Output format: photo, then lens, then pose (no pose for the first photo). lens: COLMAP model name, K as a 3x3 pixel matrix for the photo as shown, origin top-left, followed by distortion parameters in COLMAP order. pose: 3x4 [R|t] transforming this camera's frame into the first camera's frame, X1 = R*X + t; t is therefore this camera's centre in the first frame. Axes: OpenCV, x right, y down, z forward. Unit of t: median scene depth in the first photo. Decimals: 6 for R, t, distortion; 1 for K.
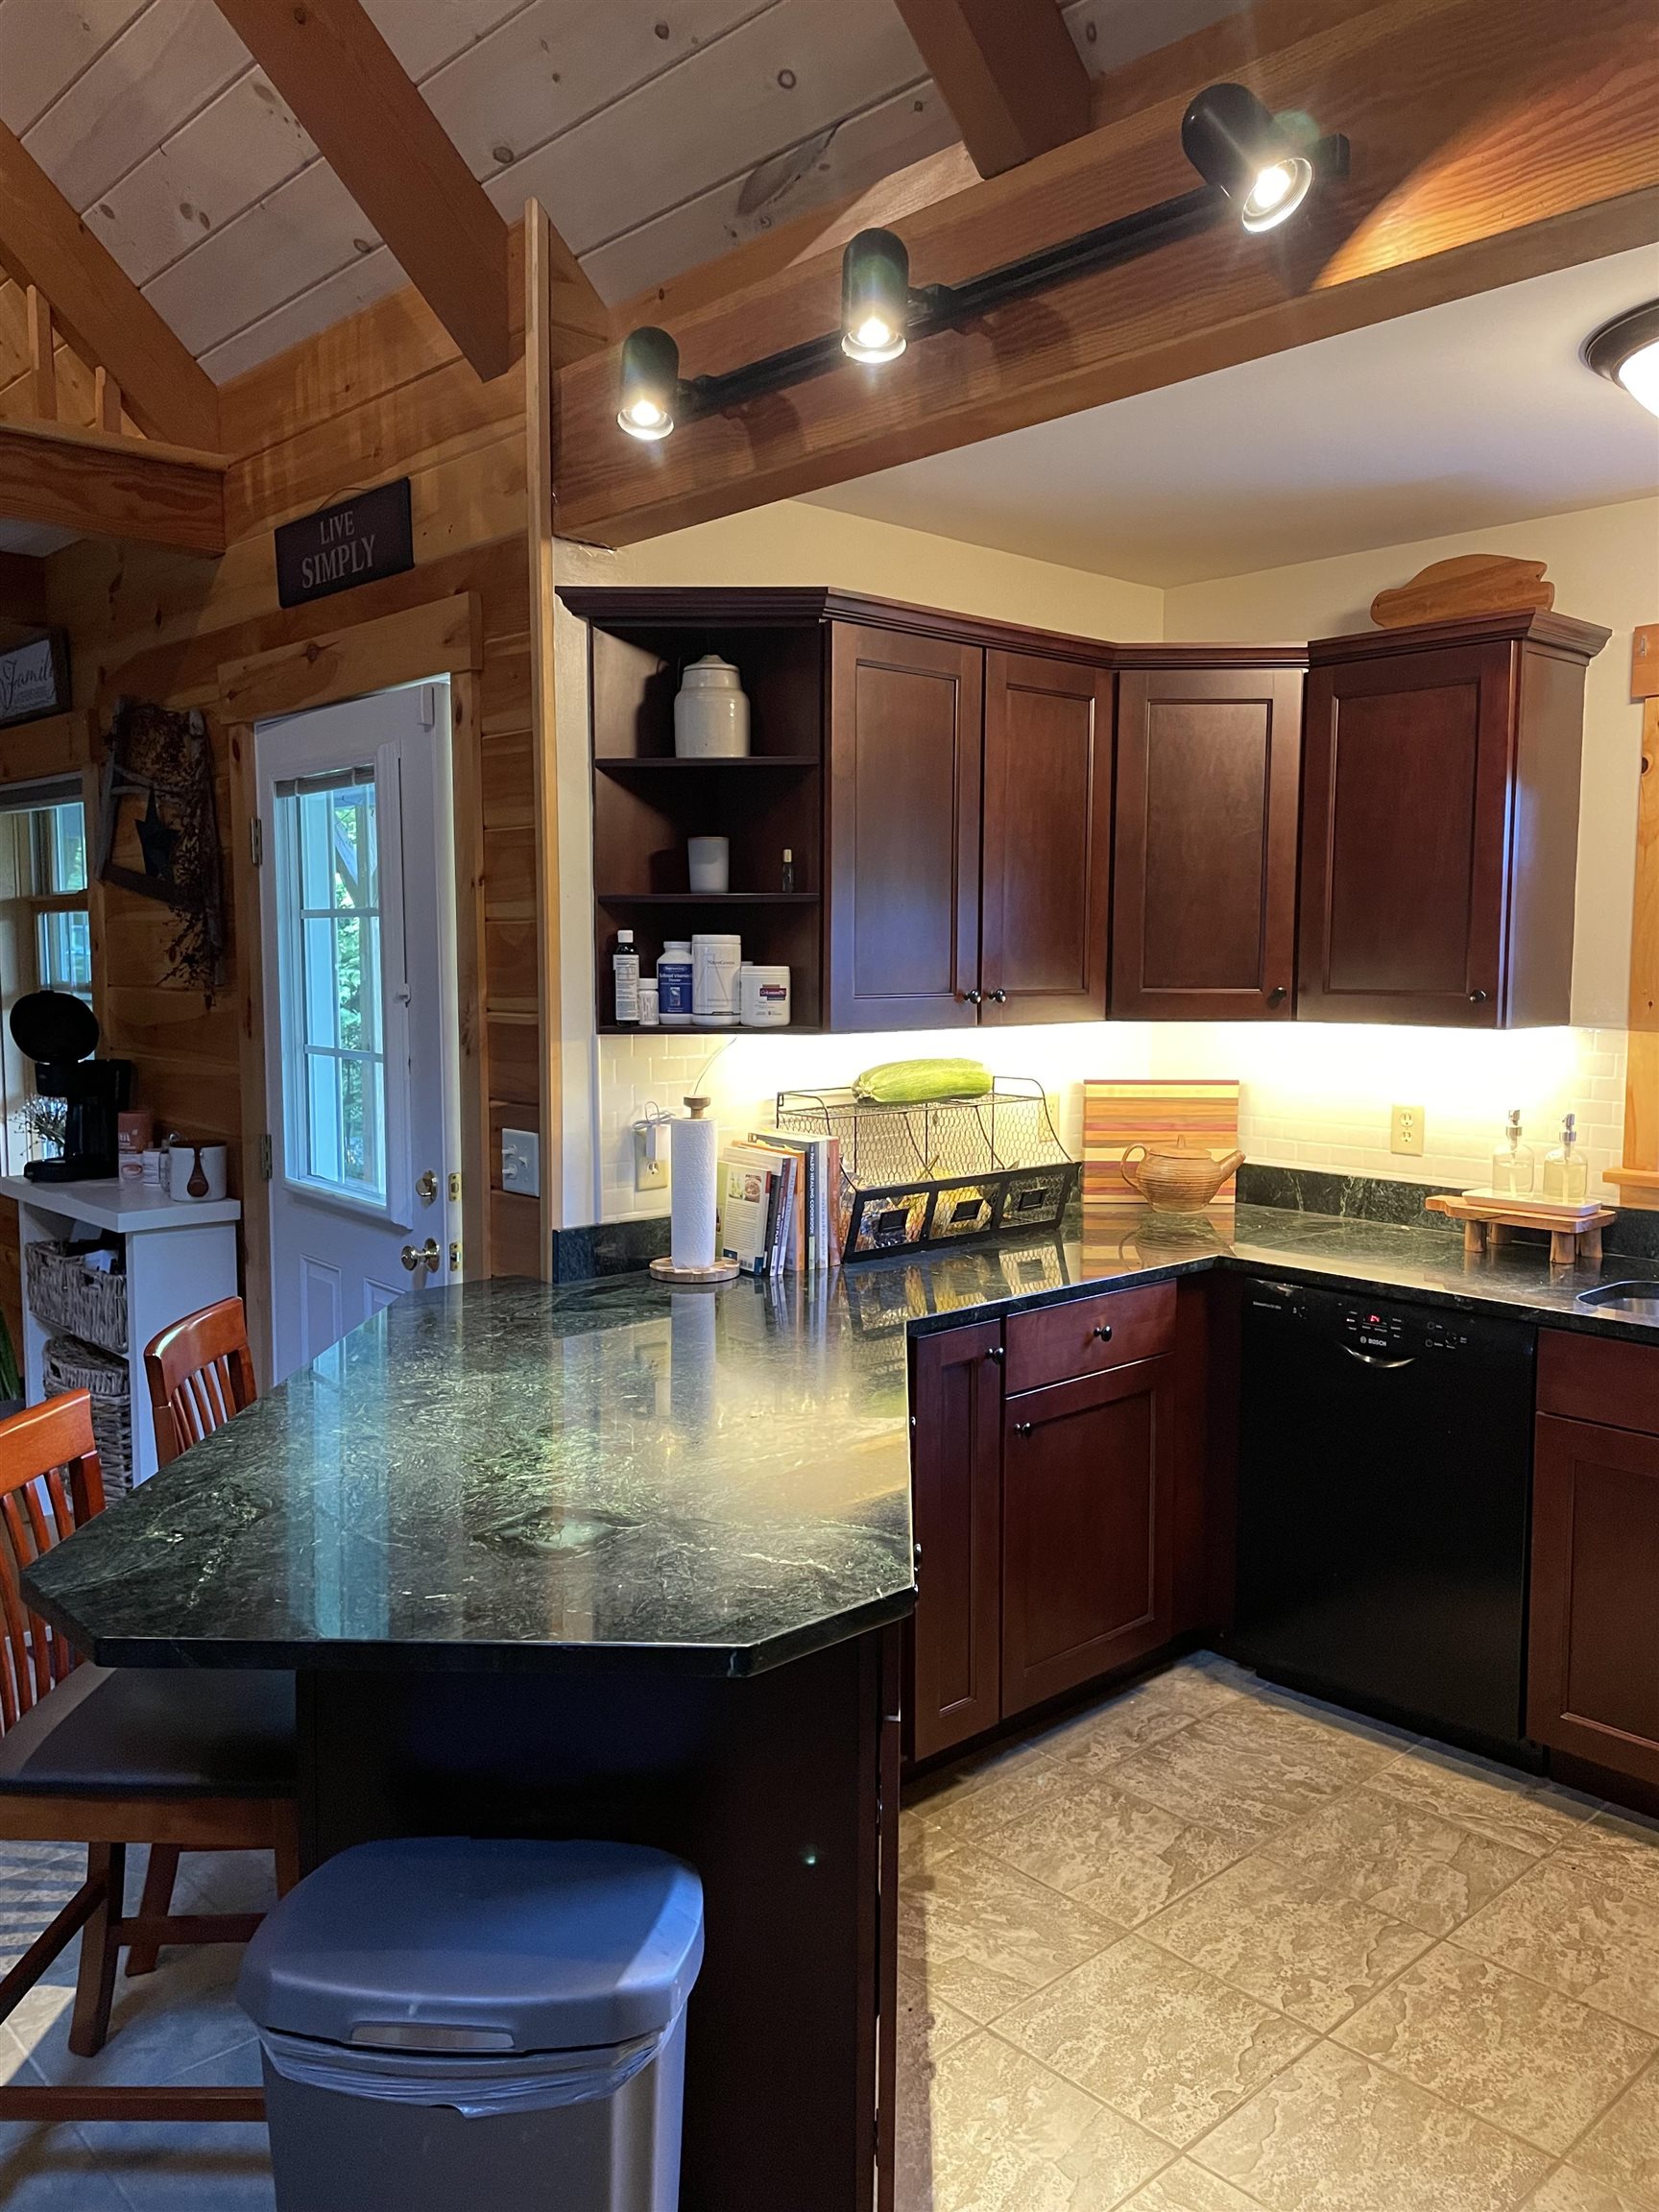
lens RADIAL K [[1679.2, 0, 835.0], [0, 1679.2, 1097.3], [0, 0, 1]] dist [0.080287, -0.100976]
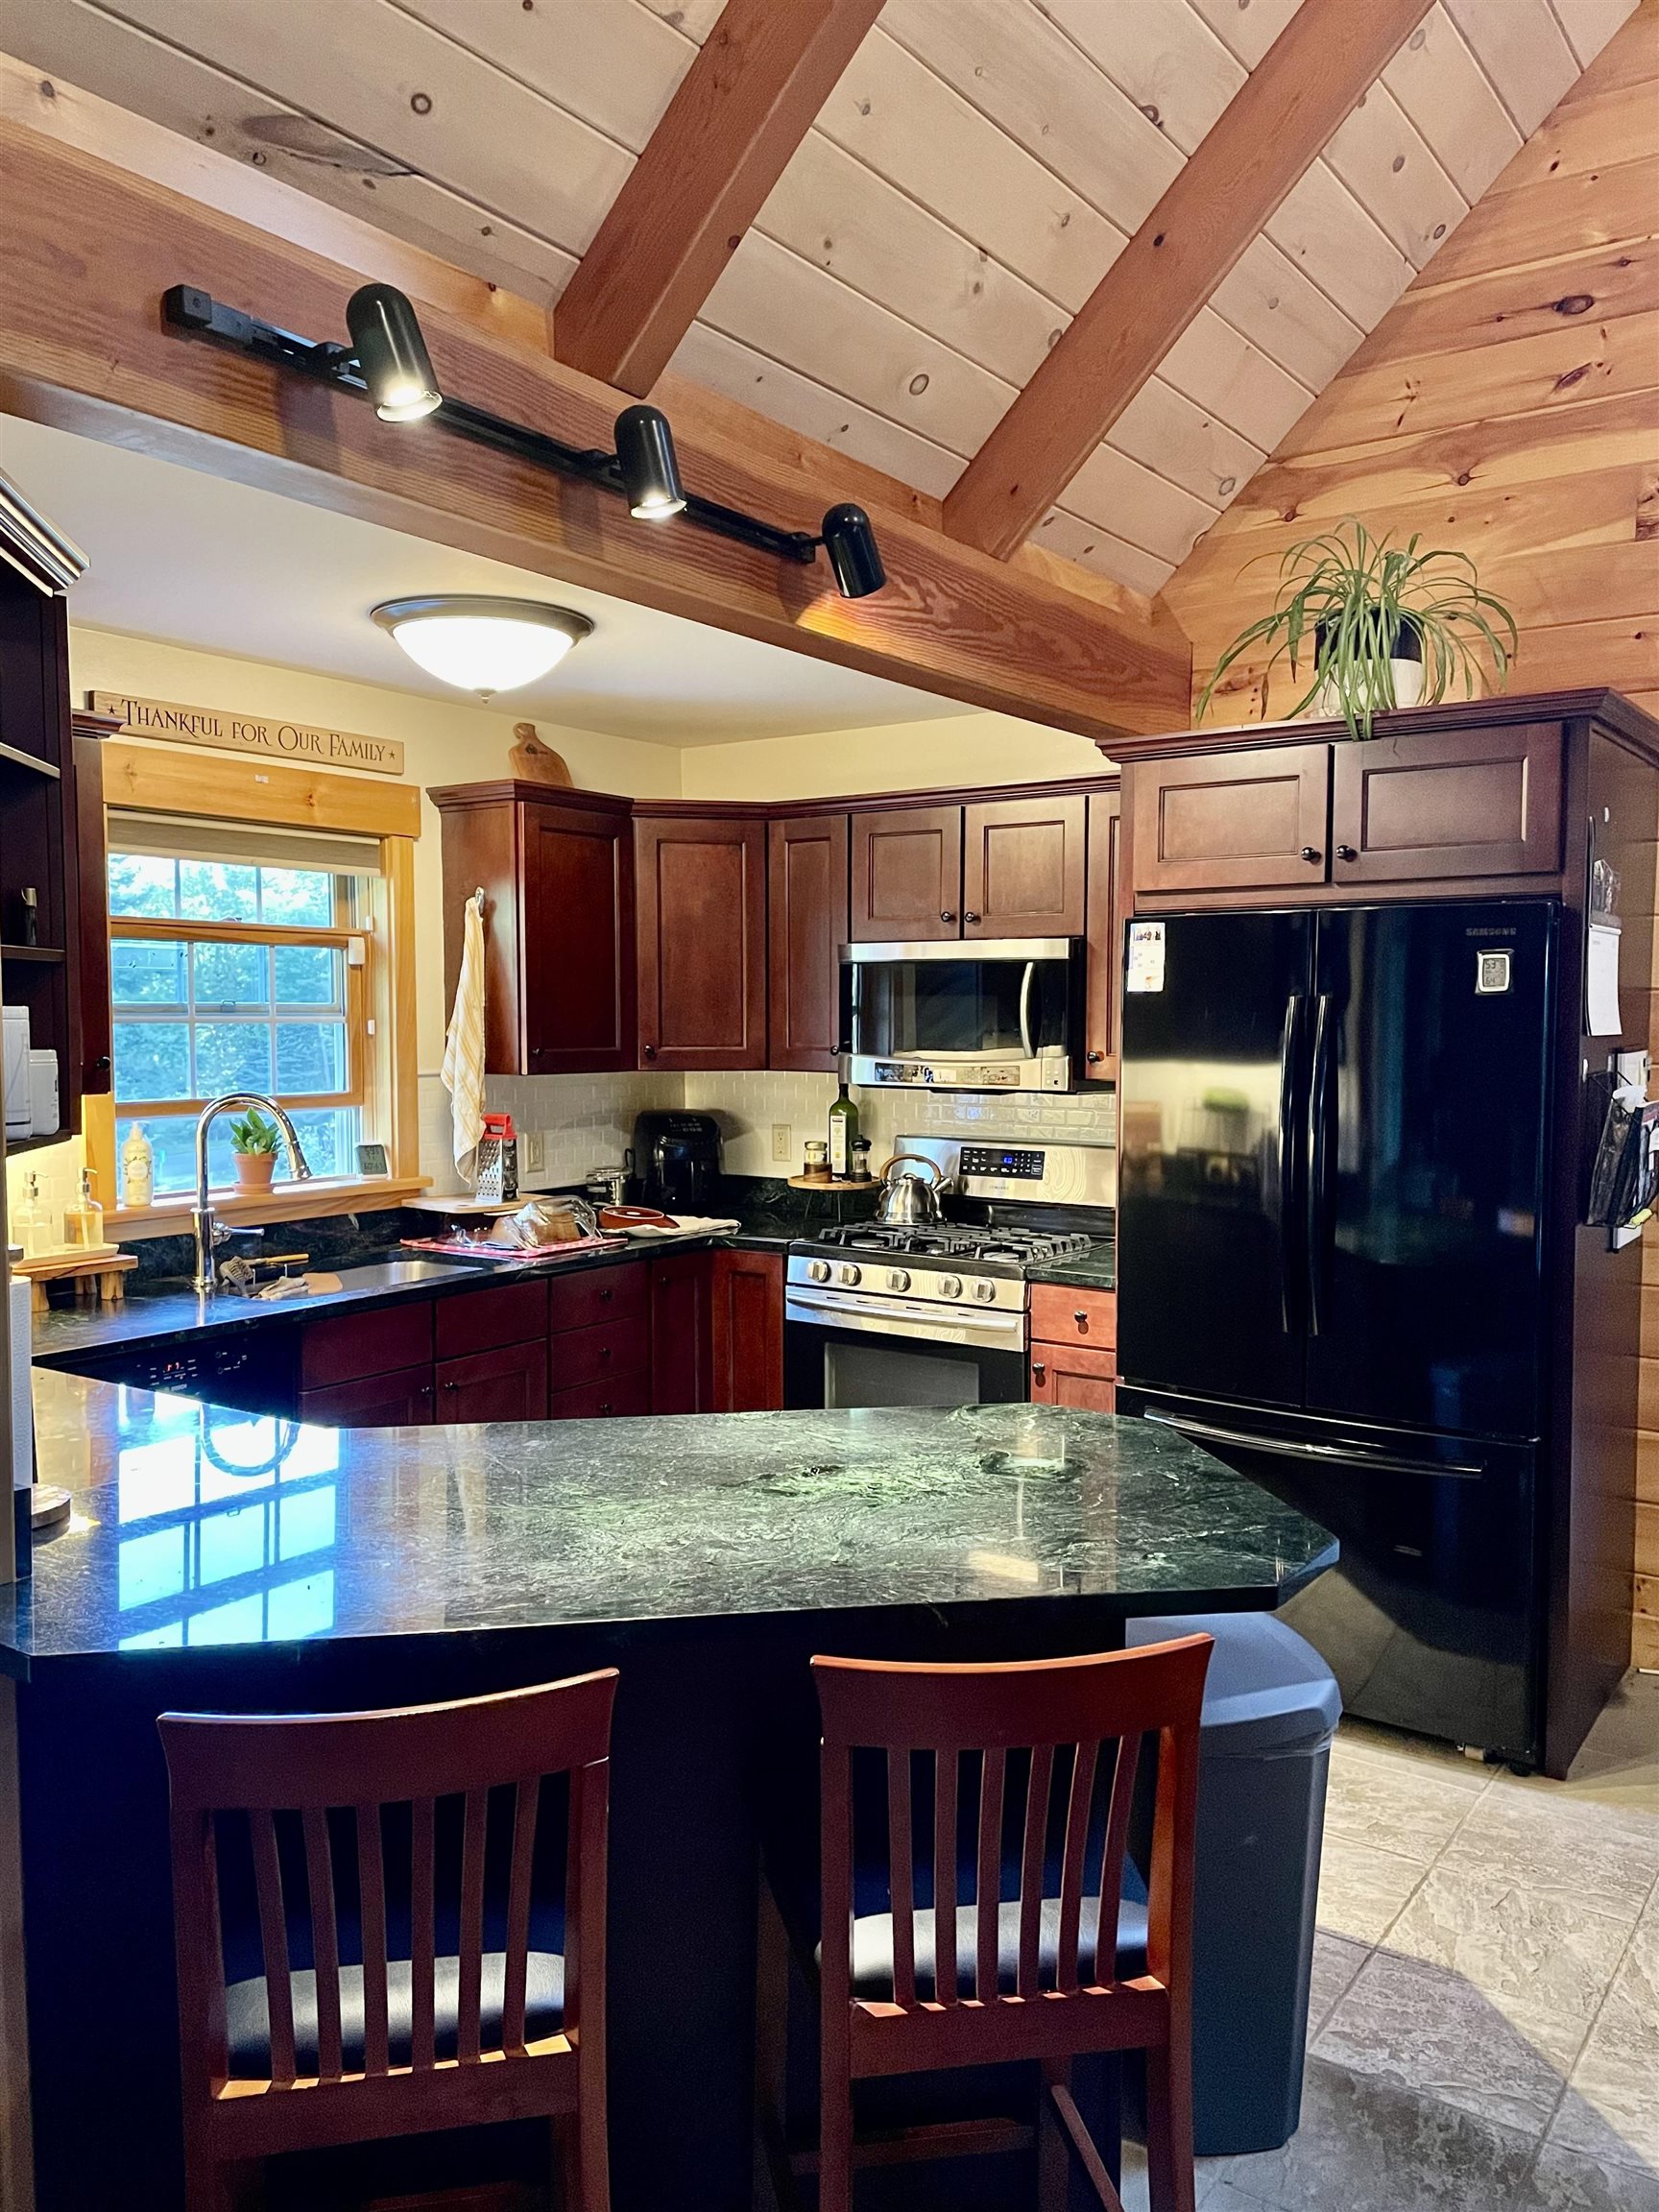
lens RADIAL K [[1679.2, 0, 835.0], [0, 1679.2, 1114.7], [0, 0, 1]] dist [0.080287, -0.100976]
pose [[-0.219831, -0.060431, 0.973664, -1.268159], [0.088561, 0.992722, 0.081609, -0.122640], [-0.971510, 0.104169, -0.212880, 1.278095]]
